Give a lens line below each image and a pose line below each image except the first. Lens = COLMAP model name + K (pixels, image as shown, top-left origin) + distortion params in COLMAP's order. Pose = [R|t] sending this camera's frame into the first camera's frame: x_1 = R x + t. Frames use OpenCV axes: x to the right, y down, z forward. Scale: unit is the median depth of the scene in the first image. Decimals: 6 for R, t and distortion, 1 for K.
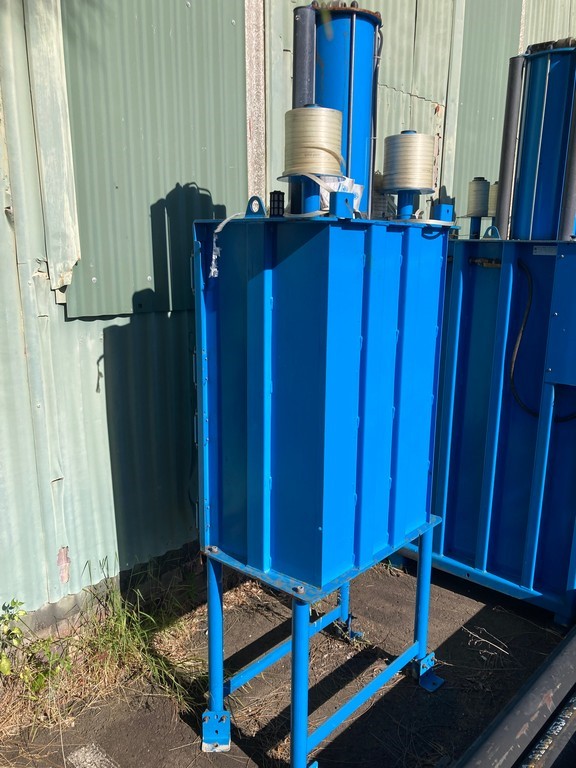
lens RADIAL K [[624.7, 0, 289.0], [0, 624.7, 384.5], [0, 0, 1]] dist [0.015639, -0.012621]
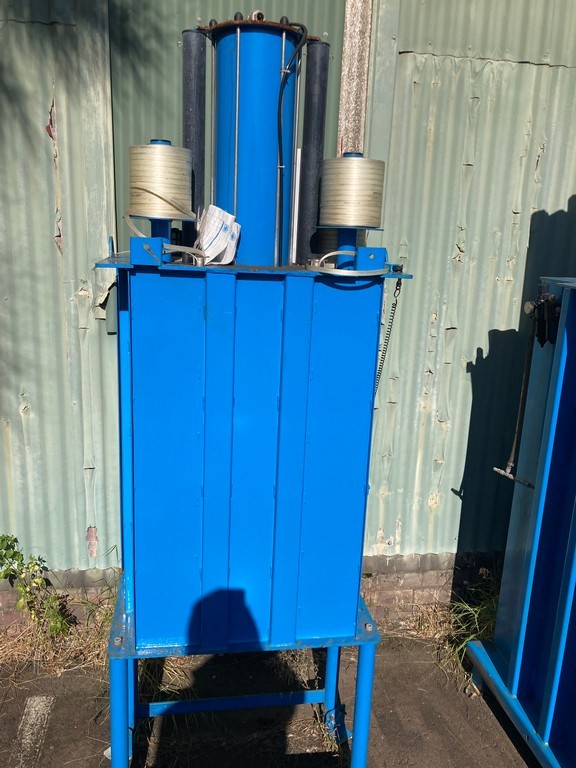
lens RADIAL K [[624.7, 0, 288.2], [0, 624.7, 388.4], [0, 0, 1]] dist [0.015639, -0.012621]
pose [[0.772197, 0.174559, -0.610935, 0.503008], [-0.169038, 0.983309, 0.067298, -0.113103], [0.612486, 0.051304, 0.788815, 0.253844]]
